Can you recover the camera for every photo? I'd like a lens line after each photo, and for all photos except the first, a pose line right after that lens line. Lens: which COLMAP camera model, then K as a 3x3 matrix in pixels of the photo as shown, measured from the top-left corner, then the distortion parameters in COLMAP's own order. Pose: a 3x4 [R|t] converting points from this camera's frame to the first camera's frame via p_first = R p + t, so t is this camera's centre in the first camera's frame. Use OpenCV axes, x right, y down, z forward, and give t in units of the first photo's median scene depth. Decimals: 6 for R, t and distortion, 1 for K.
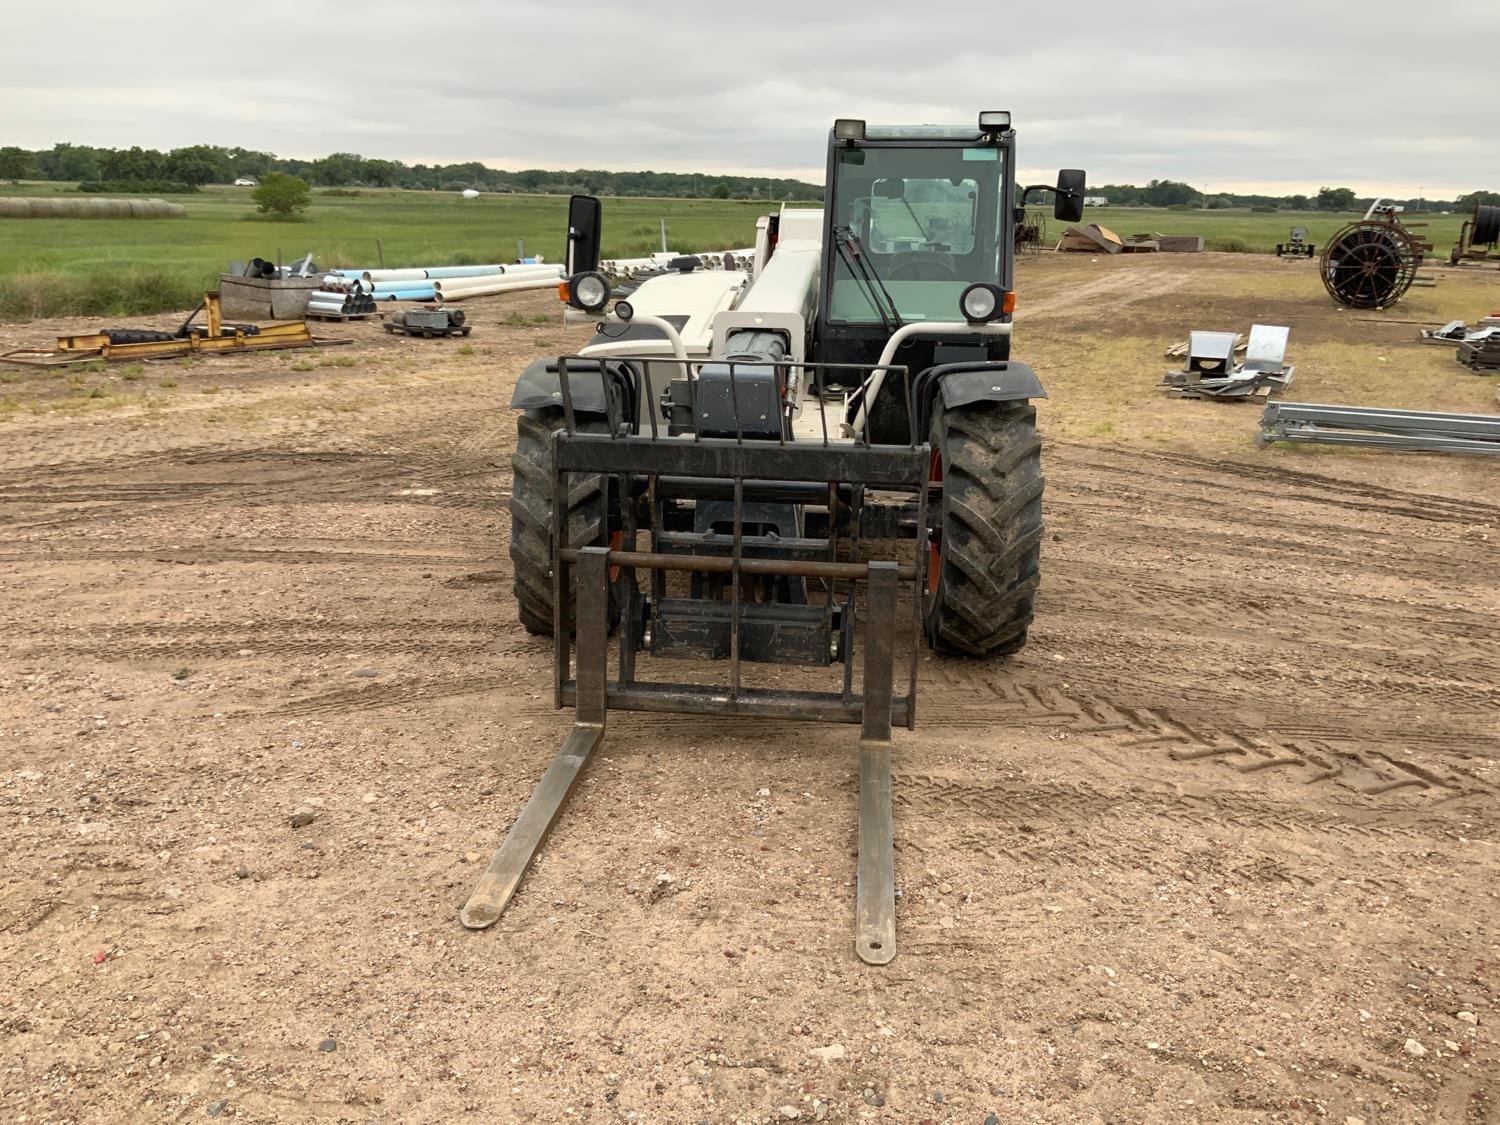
lens RADIAL K [[1234.8, 0, 750.0], [0, 1234.8, 562.5], [0, 0, 1]] dist [0.095932, -0.180354]
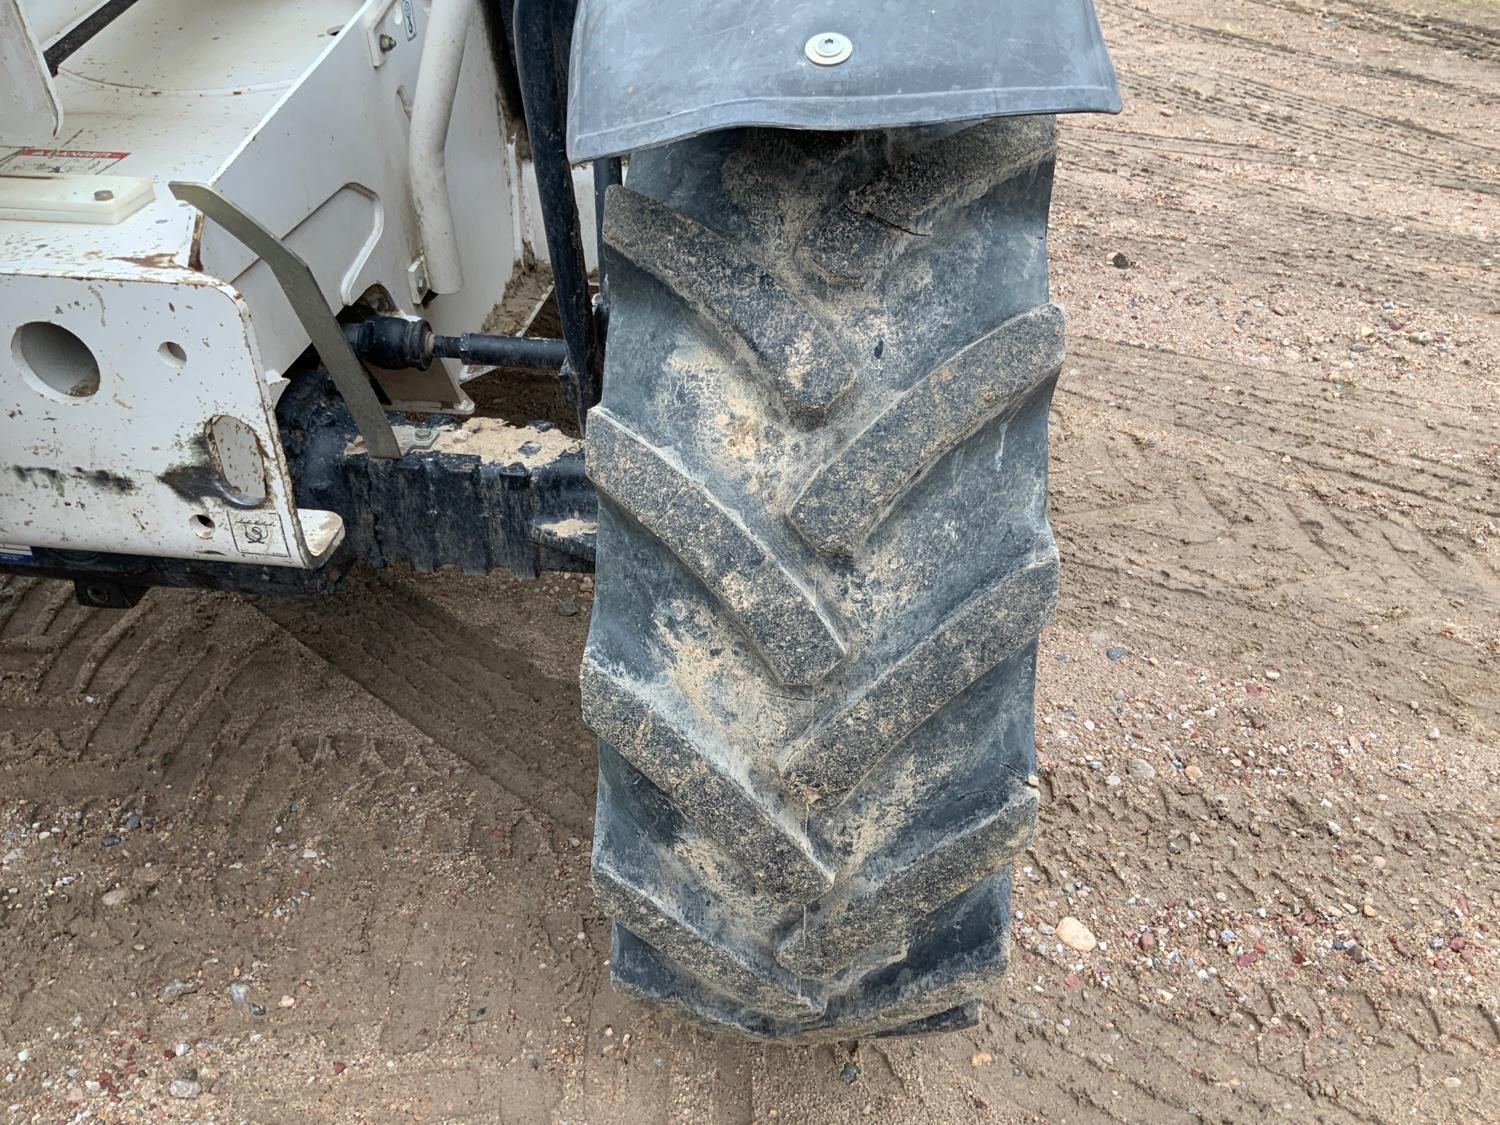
lens RADIAL K [[1257.9, 0, 750.0], [0, 1257.9, 562.5], [0, 0, 1]] dist [-0.003480, -0.004911]
pose [[0.999453, 0.006813, -0.032360, 0.158952], [0.005522, 0.930418, 0.366458, -0.113466], [0.032605, -0.366437, 0.929872, 0.663964]]
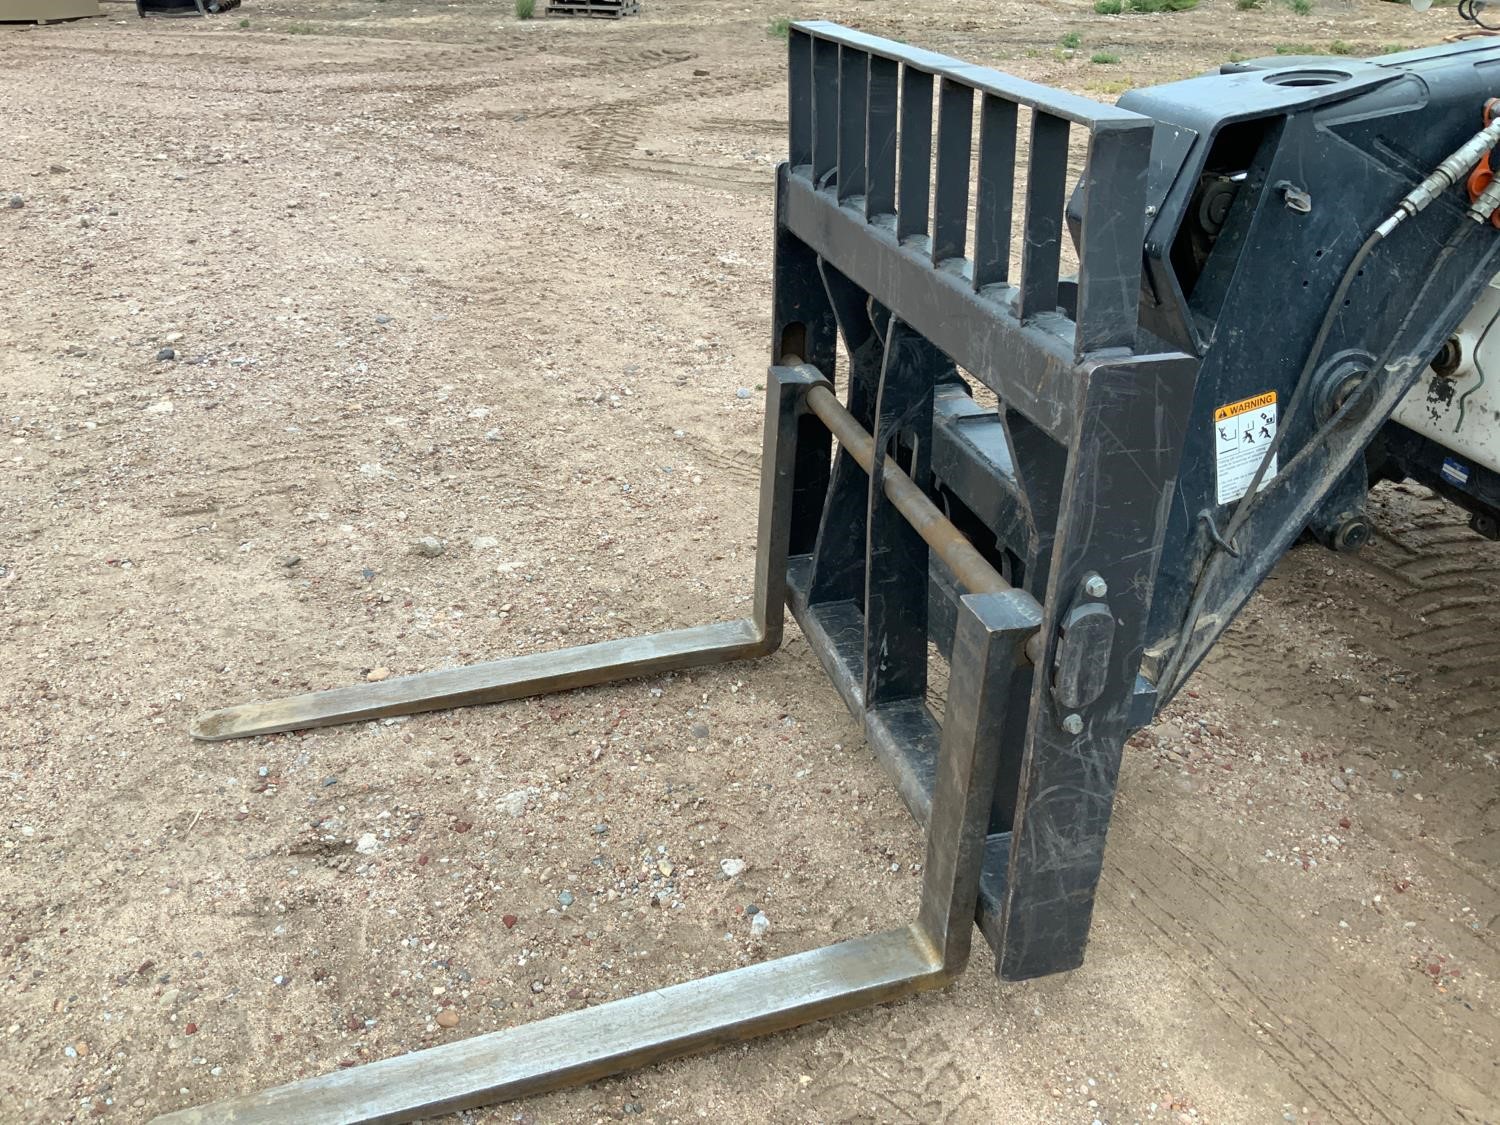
lens RADIAL K [[1234.8, 0, 750.0], [0, 1234.8, 562.5], [0, 0, 1]] dist [0.095932, -0.180354]
pose [[0.363778, 0.425774, -0.828482, 0.279867], [-0.226463, 0.903160, 0.364715, -0.097603], [0.903537, 0.054945, 0.424972, 0.498447]]
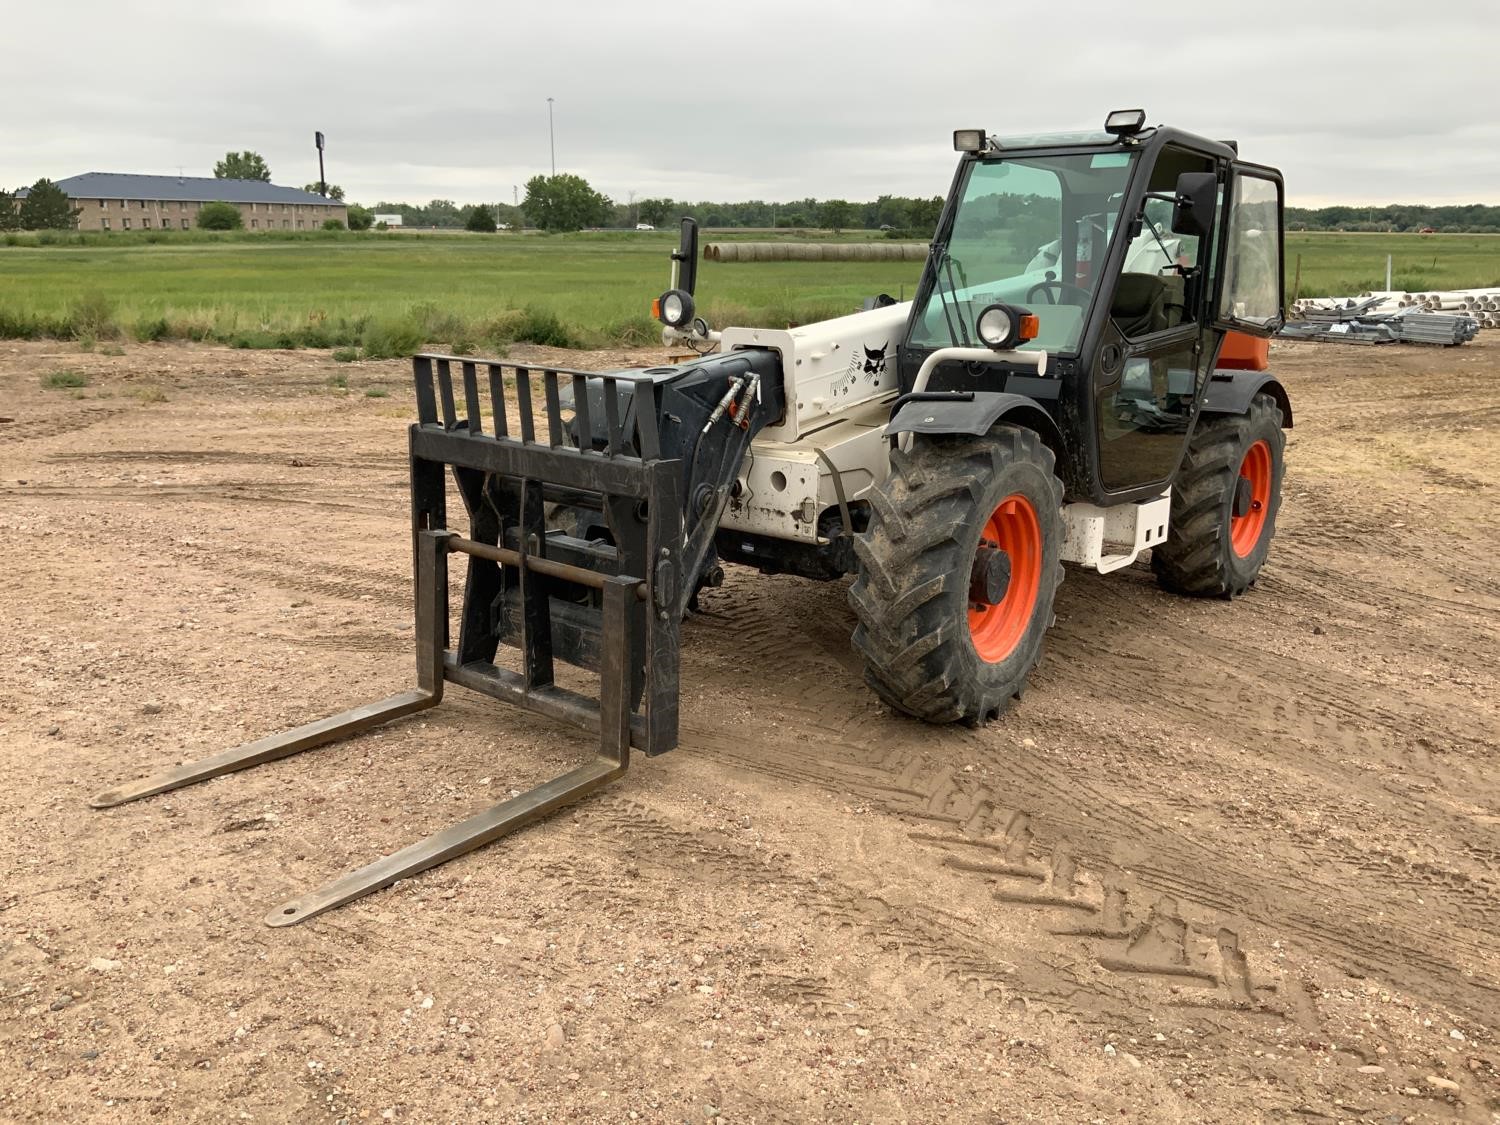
lens RADIAL K [[1234.8, 0, 750.0], [0, 1234.8, 562.5], [0, 0, 1]] dist [0.095932, -0.180354]
pose [[0.830088, 0.127133, -0.542947, 0.482820], [-0.144082, 0.989500, 0.011415, -0.024773], [0.538697, 0.068753, 0.839689, 0.155834]]
